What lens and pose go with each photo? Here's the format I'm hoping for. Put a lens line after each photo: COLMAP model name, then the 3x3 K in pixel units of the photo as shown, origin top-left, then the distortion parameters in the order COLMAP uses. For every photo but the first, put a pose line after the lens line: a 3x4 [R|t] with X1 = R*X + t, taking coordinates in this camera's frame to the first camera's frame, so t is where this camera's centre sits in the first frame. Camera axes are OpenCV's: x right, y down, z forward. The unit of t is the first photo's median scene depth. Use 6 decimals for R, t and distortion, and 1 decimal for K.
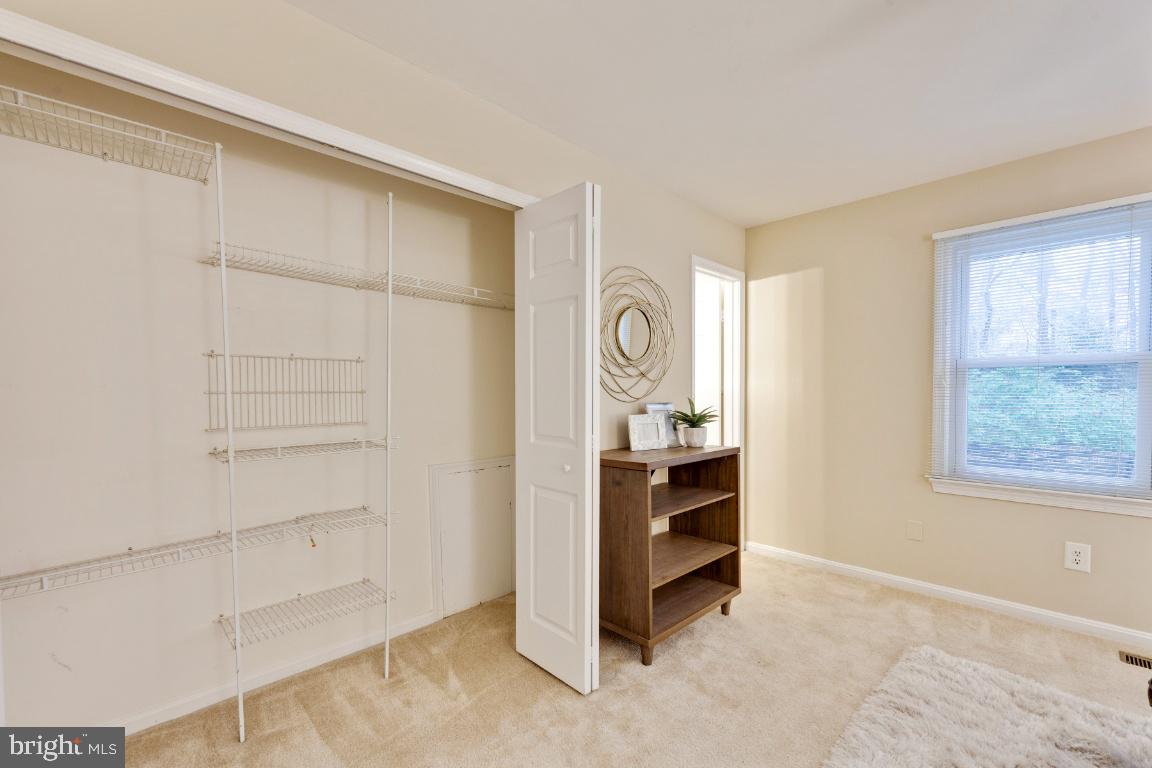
lens RADIAL K [[480.2, 0, 575.3], [0, 480.2, 409.4], [0, 0, 1]] dist [-0.002056, -0.000341]
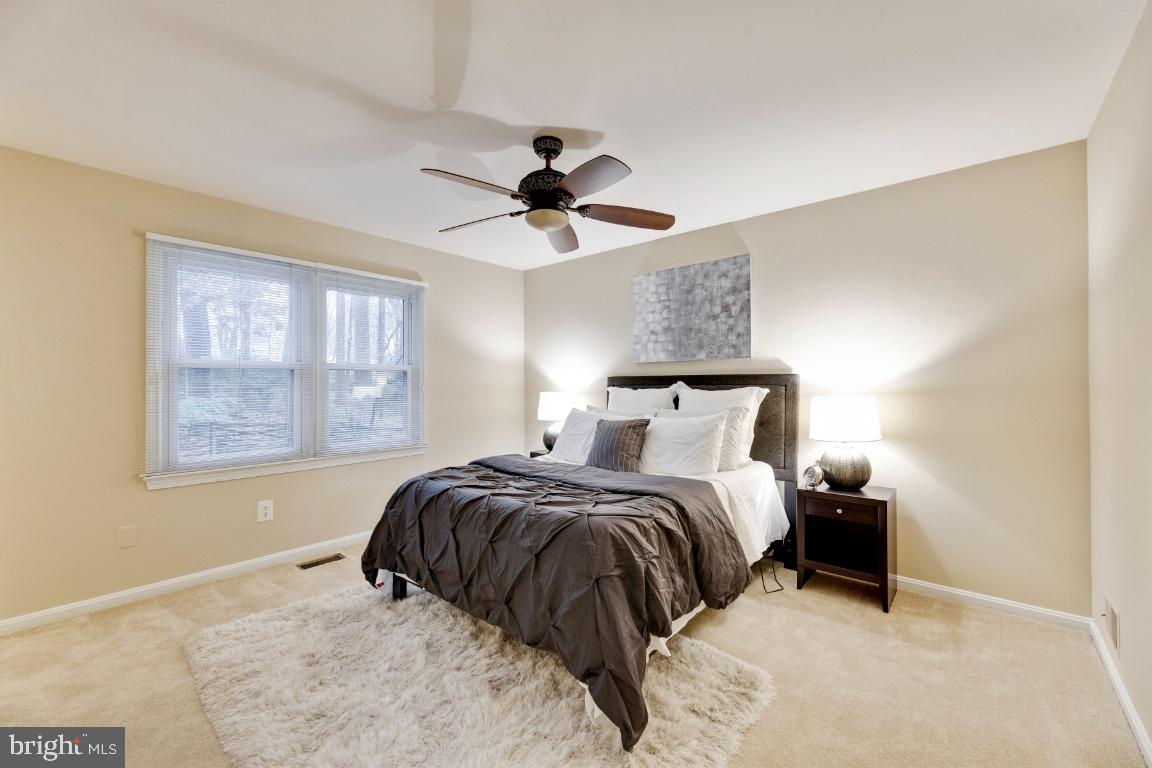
lens RADIAL K [[480.2, 0, 575.1], [0, 480.2, 380.2], [0, 0, 1]] dist [-0.002056, -0.000341]
pose [[-0.090907, 0.009613, 0.995813, -0.331596], [0.038317, 0.999247, -0.006148, -0.016150], [-0.995122, 0.037597, -0.091207, 0.210643]]
